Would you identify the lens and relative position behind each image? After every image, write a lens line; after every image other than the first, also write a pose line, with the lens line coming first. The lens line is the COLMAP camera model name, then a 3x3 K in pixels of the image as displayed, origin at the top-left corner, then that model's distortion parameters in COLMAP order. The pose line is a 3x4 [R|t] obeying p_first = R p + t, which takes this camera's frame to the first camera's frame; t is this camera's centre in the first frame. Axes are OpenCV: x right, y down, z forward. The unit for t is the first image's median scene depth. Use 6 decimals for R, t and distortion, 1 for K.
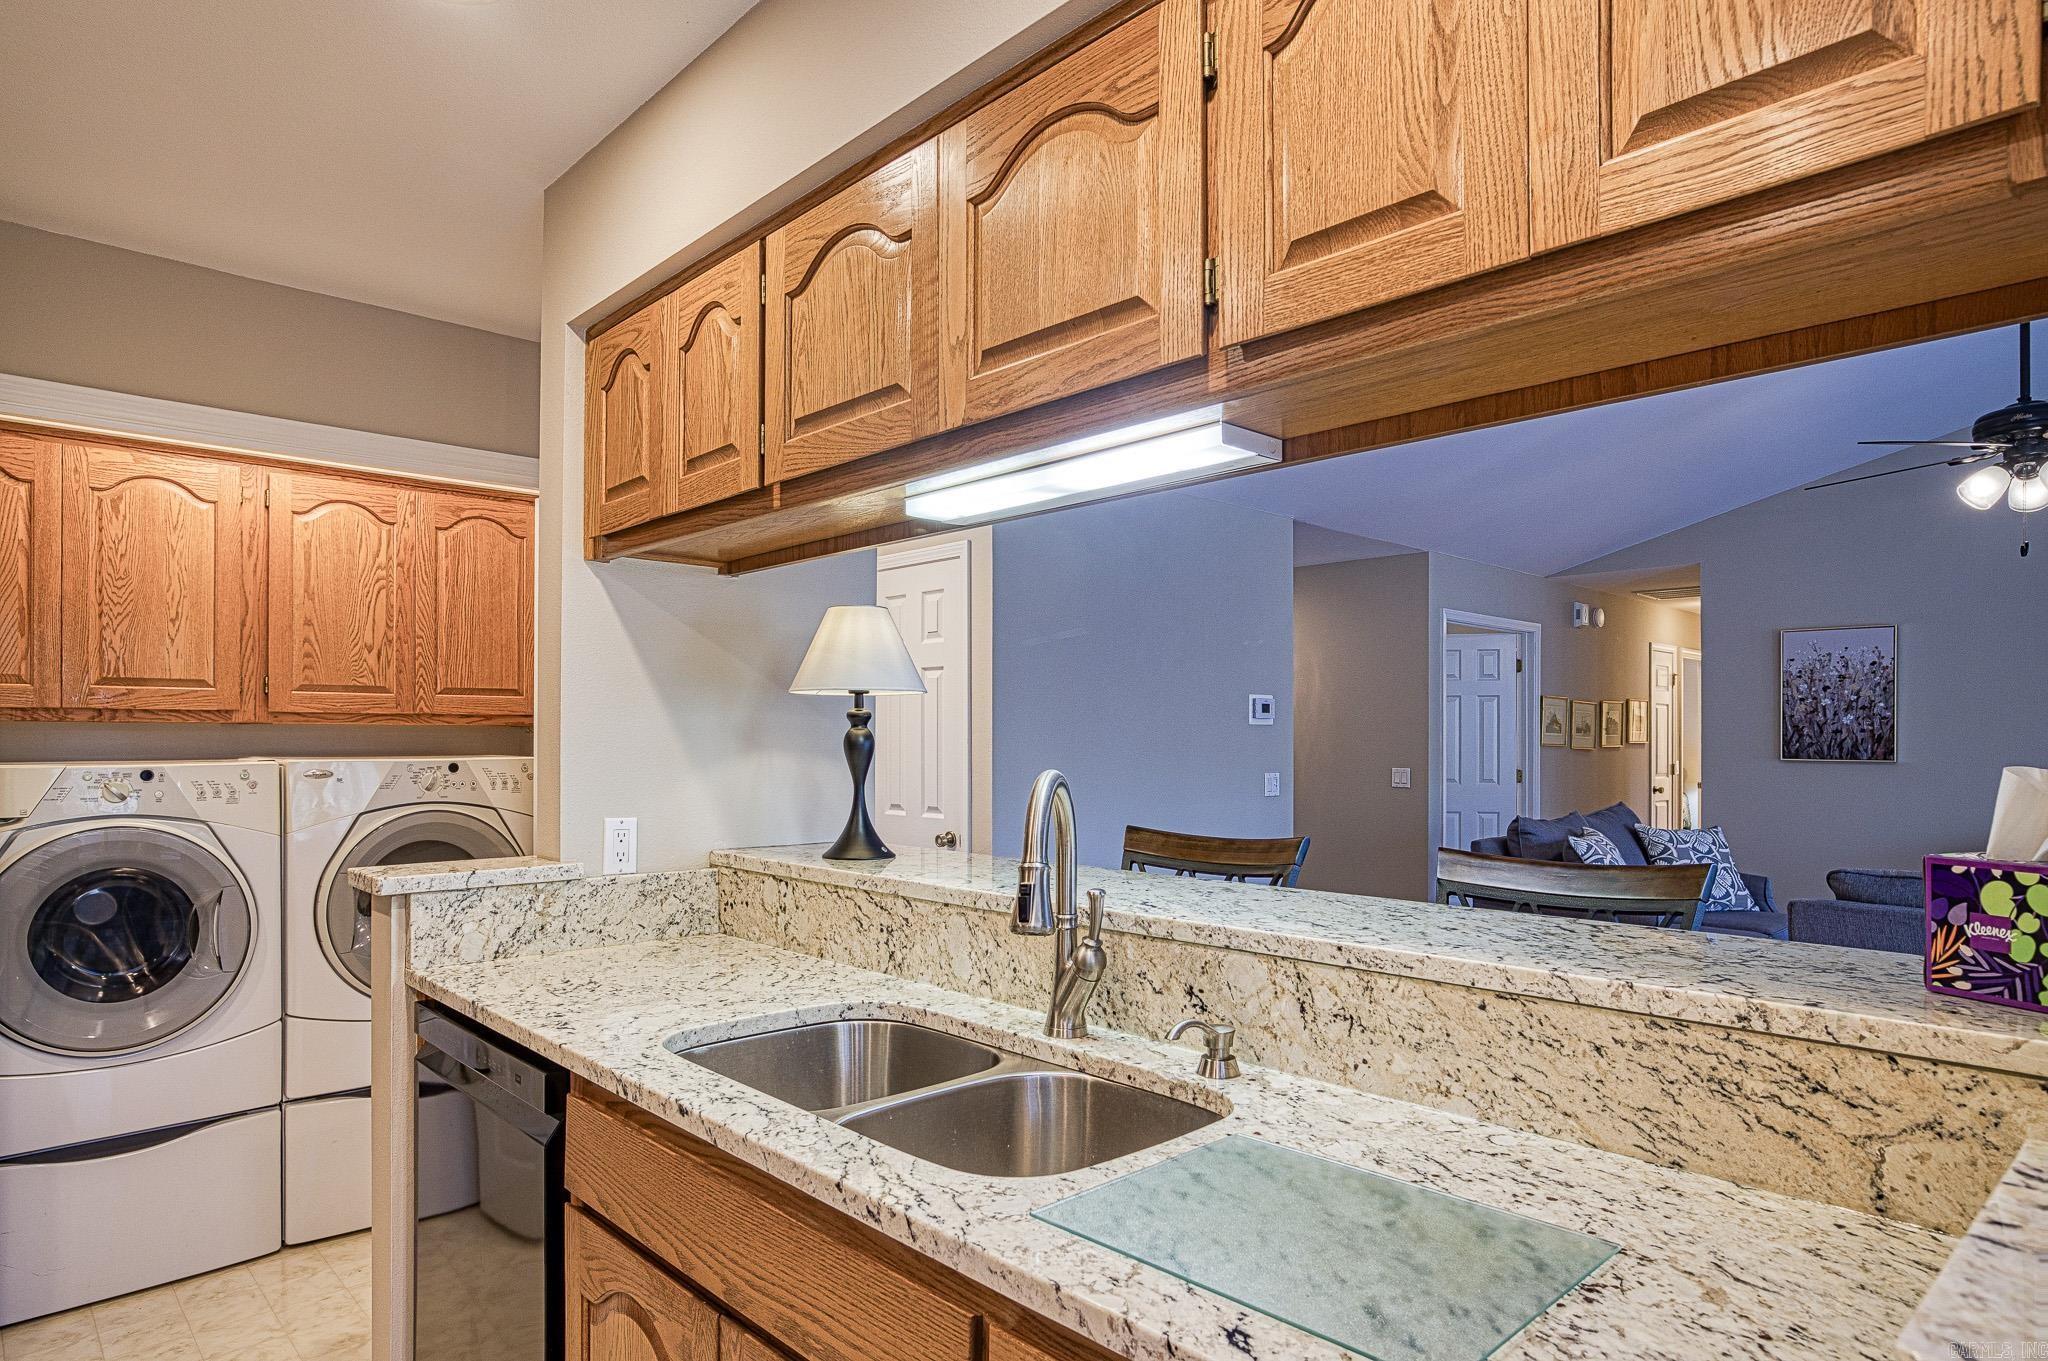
lens RADIAL K [[1187.9, 0, 1038.2], [0, 1187.9, 725.5], [0, 0, 1]] dist [-0.033615, 0.022370]
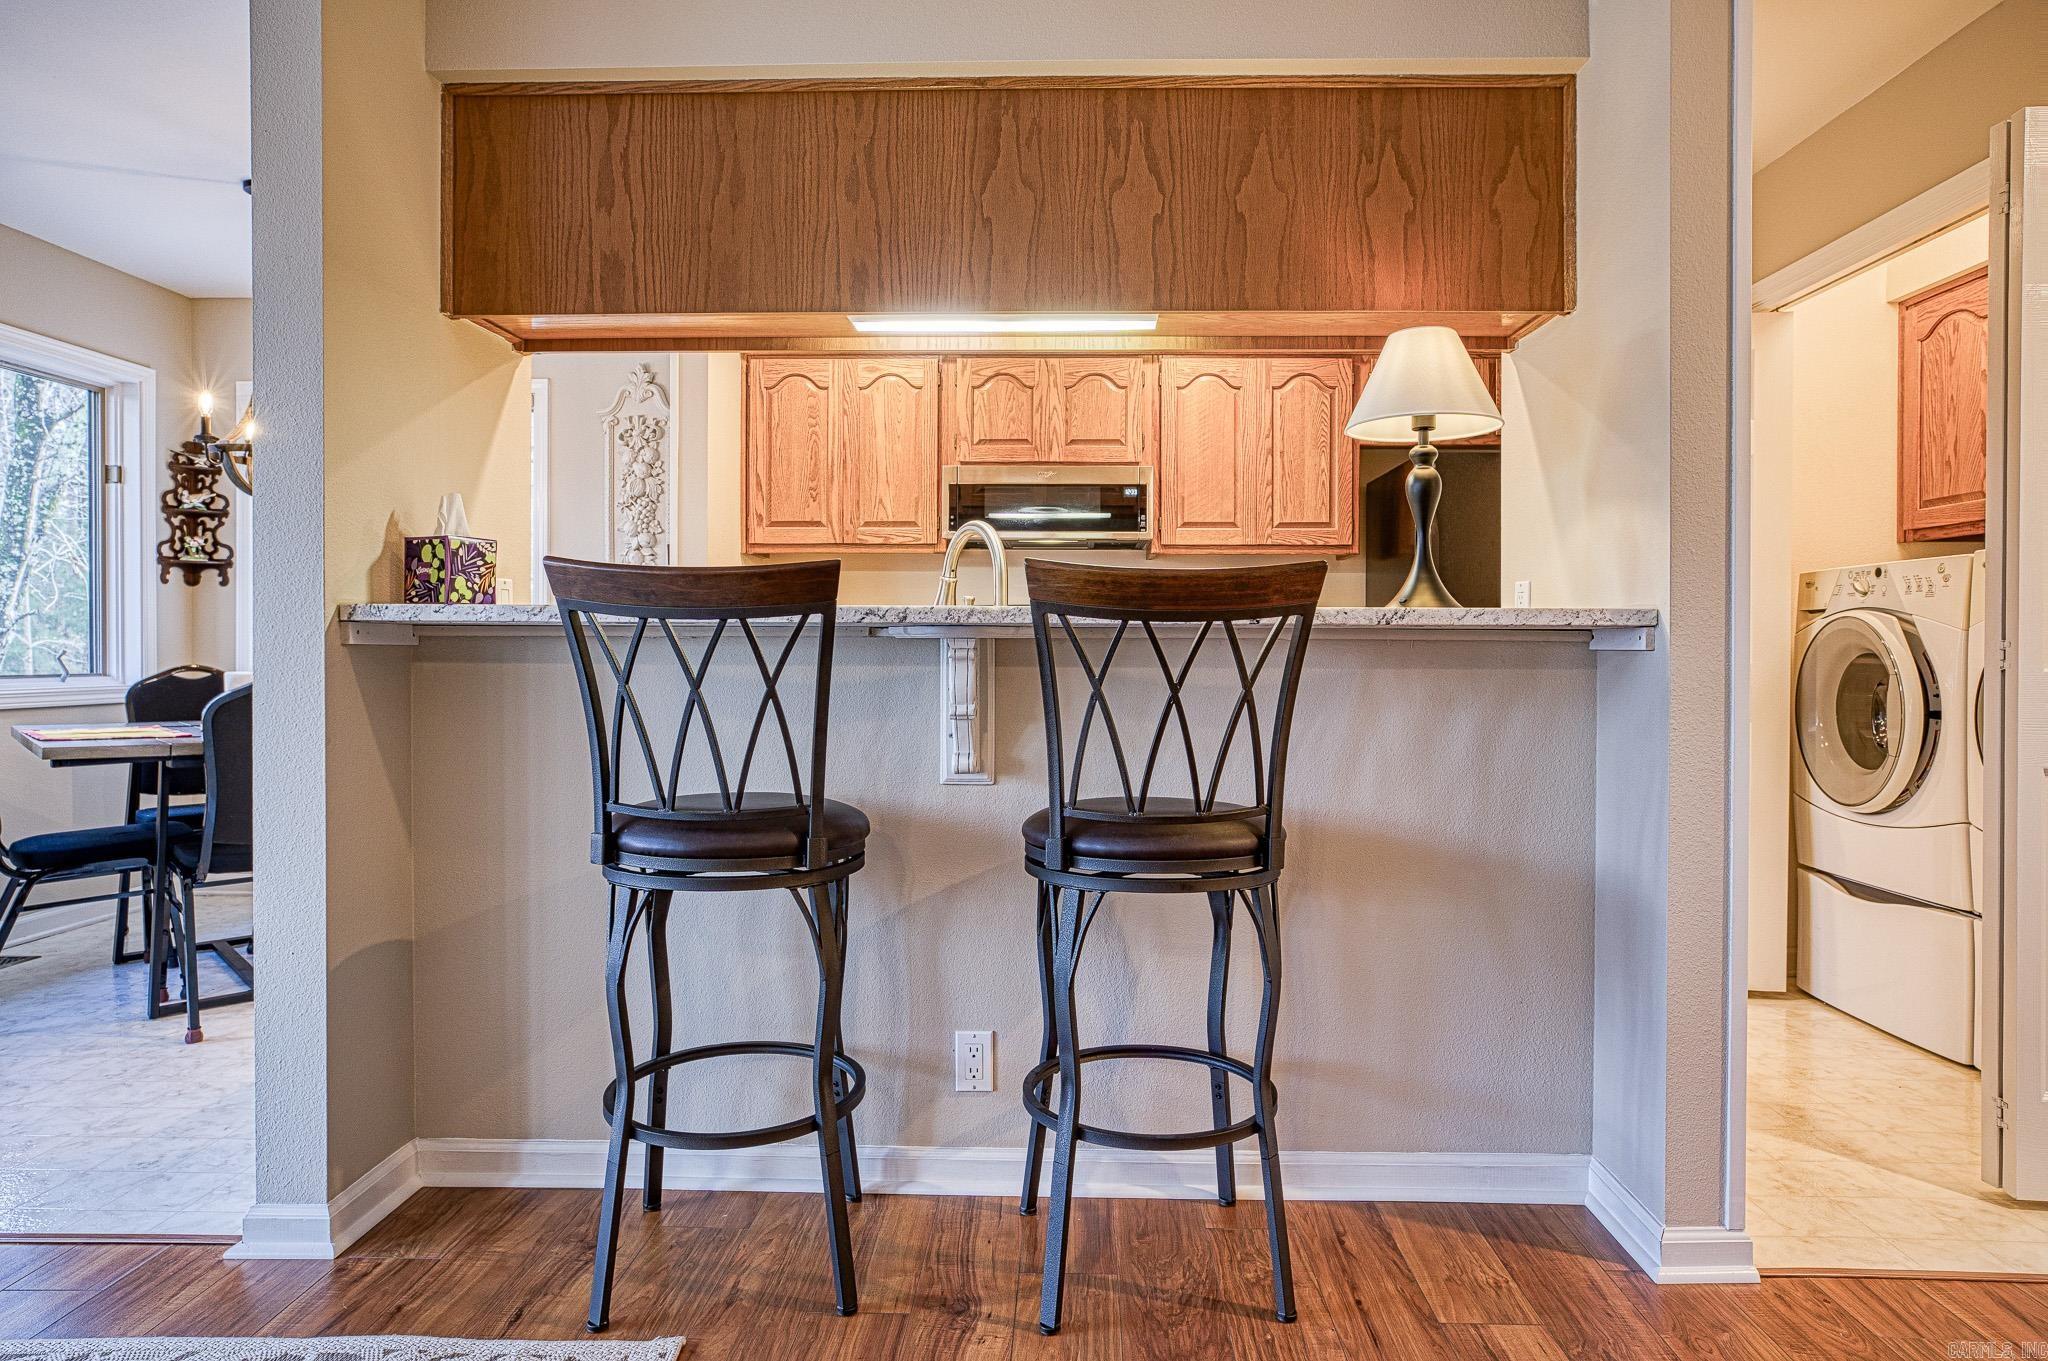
lens RADIAL K [[1187.9, 0, 1043.5], [0, 1187.9, 658.8], [0, 0, 1]] dist [-0.033615, 0.022370]
pose [[-0.710462, -0.002945, -0.703729, 0.874655], [-0.001952, 0.999996, -0.002215, 0.192827], [0.703733, -0.000200, -0.710465, 1.847281]]
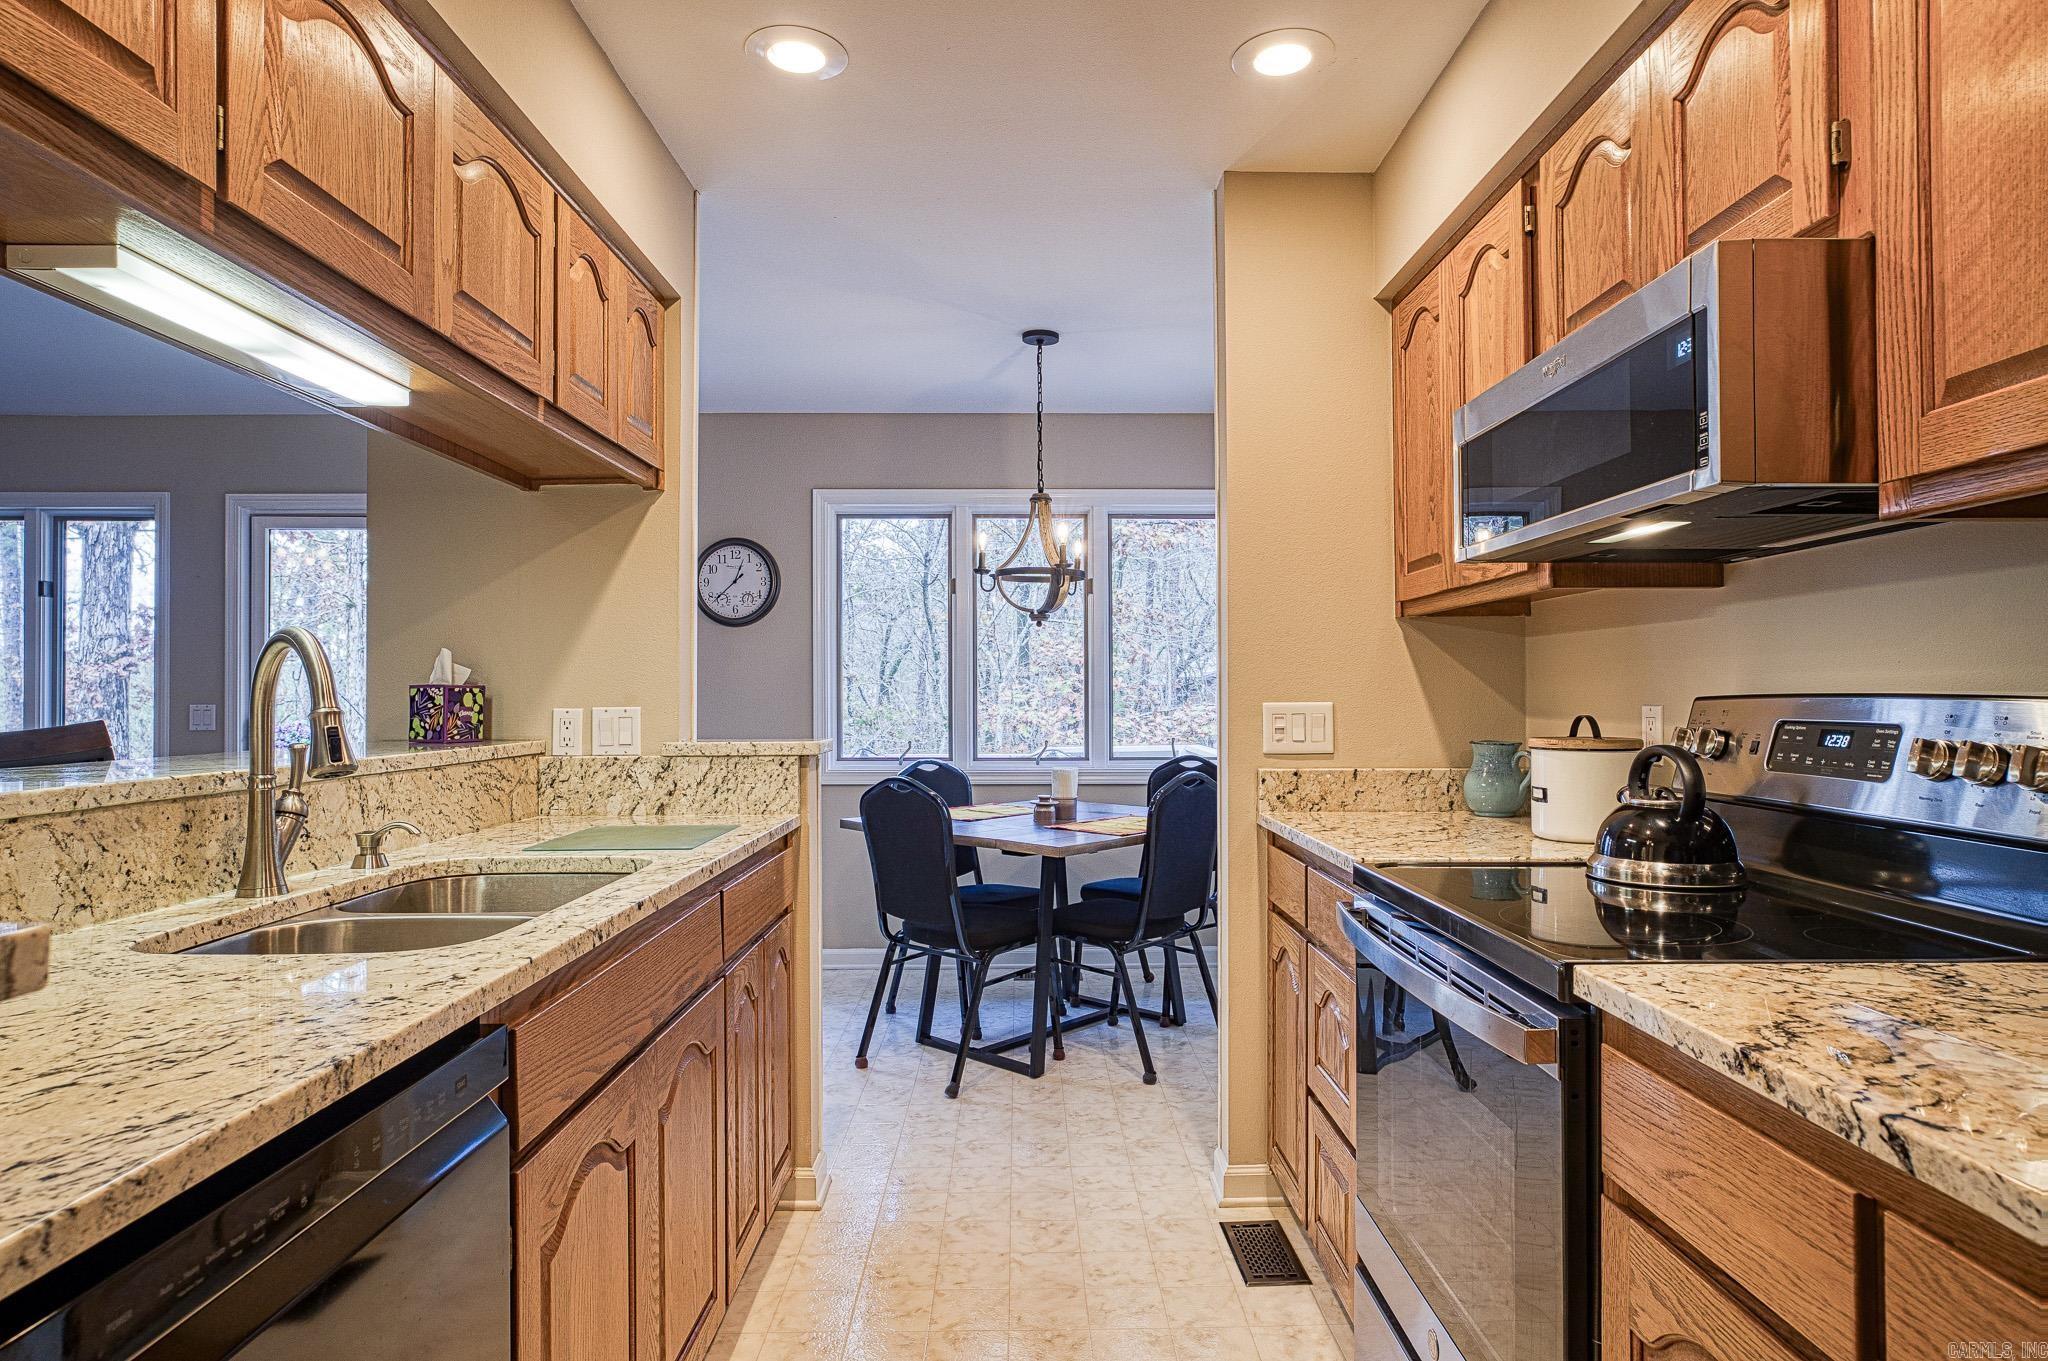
lens RADIAL K [[1187.9, 0, 1021.6], [0, 1187.9, 684.7], [0, 0, 1]] dist [-0.033615, 0.022370]
pose [[-0.724971, 0.006738, 0.688746, -1.005639], [-0.003565, 0.999902, -0.013535, 0.083468], [-0.688770, -0.012268, -0.724876, 1.141621]]
